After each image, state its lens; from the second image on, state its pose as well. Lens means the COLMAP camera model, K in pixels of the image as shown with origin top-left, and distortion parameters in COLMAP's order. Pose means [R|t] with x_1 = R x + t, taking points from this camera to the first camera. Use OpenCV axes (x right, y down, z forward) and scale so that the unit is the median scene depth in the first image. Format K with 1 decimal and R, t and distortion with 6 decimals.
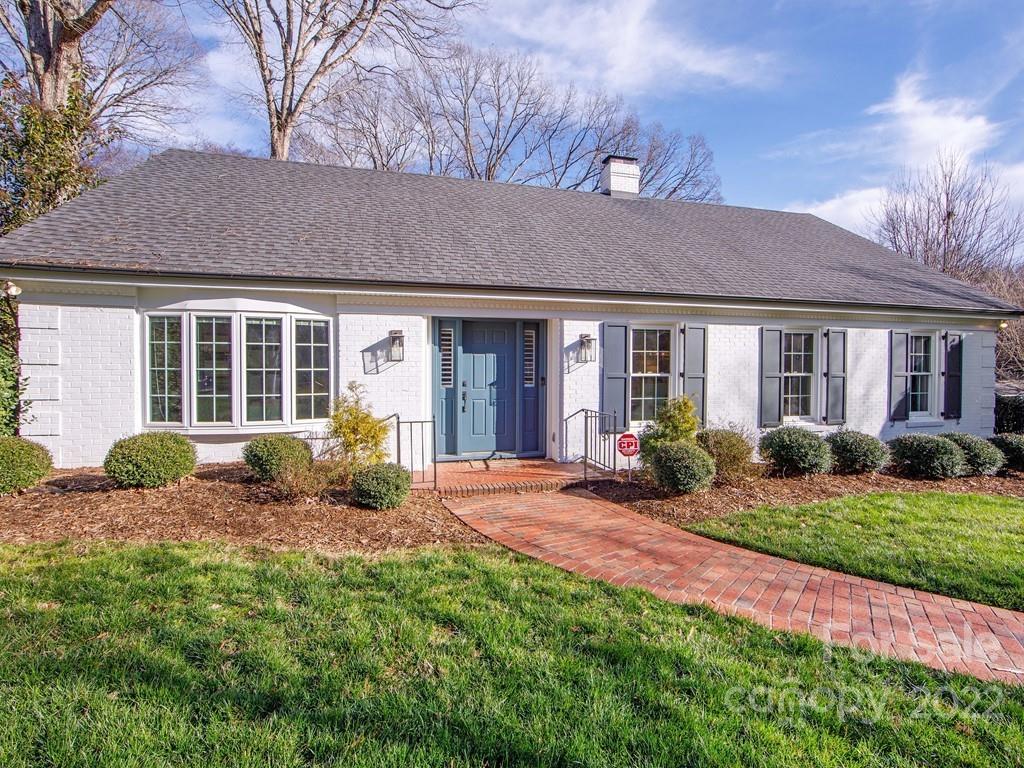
lens RADIAL K [[493.4, 0, 633.3], [0, 493.4, 391.3], [0, 0, 1]] dist [-0.010461, 0.000803]
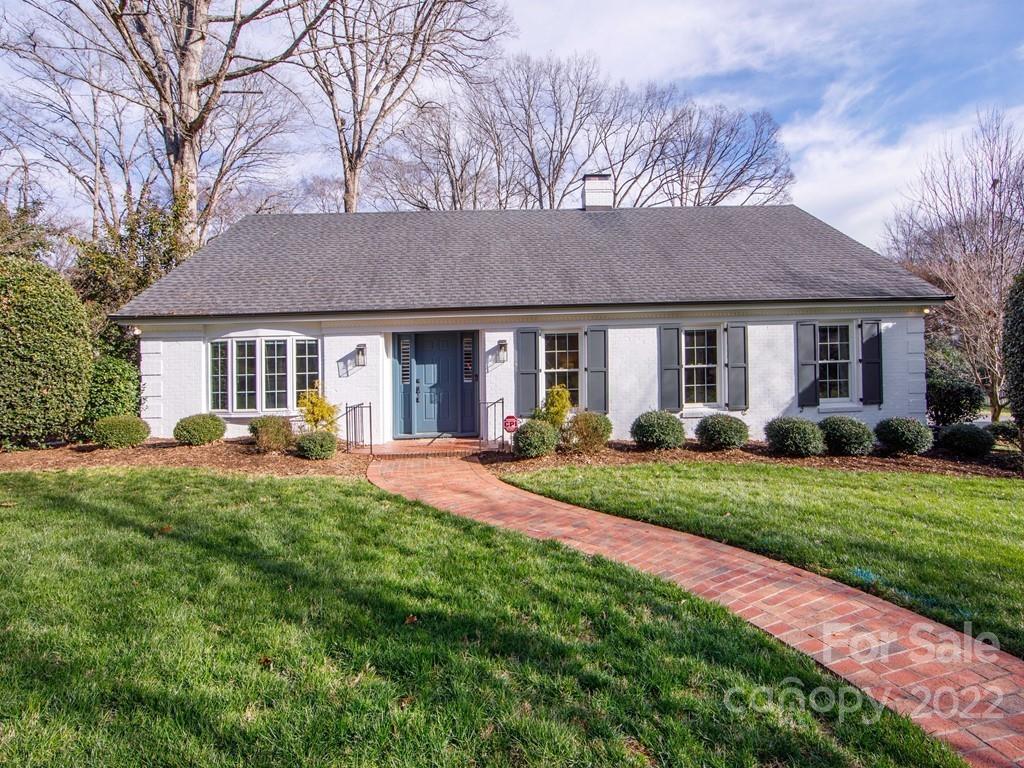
lens RADIAL K [[528.8, 0, 611.8], [0, 528.8, 381.1], [0, 0, 1]] dist [0.002601, 0.000076]
pose [[0.973764, -0.023511, -0.226345, 0.497114], [0.020423, 0.999664, -0.015973, 0.018390], [0.226644, 0.010931, 0.973916, -0.279175]]
